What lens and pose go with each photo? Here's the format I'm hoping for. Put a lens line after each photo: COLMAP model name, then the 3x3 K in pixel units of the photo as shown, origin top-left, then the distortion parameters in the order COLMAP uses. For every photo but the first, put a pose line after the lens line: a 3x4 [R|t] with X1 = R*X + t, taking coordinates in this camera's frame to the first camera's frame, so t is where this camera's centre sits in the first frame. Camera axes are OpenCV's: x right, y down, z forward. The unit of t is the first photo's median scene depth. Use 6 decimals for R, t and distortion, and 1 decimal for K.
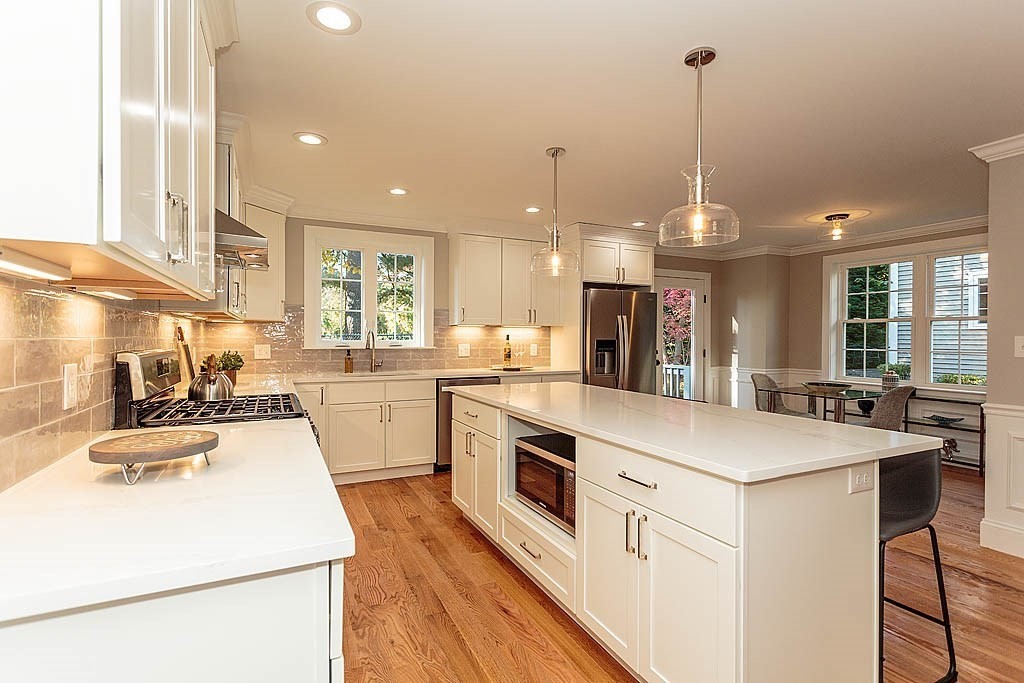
lens RADIAL K [[489.2, 0, 498.8], [0, 489.2, 340.9], [0, 0, 1]] dist [0.011633, 0.000250]
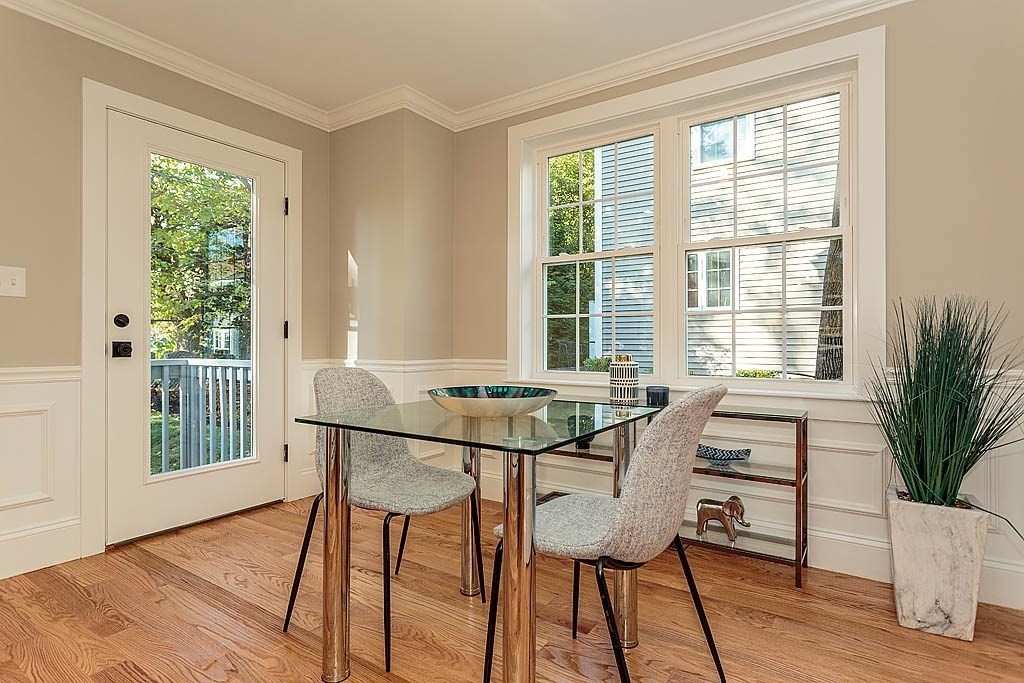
lens RADIAL K [[529.1, 0, 512.0], [0, 529.1, 341.5], [0, 0, 1]] dist [0.001655, 0.000161]
pose [[0.854306, 0.000875, 0.519770, 0.391404], [0.004733, 0.999944, -0.009462, 0.047193], [-0.519749, 0.010544, 0.854254, 0.553968]]
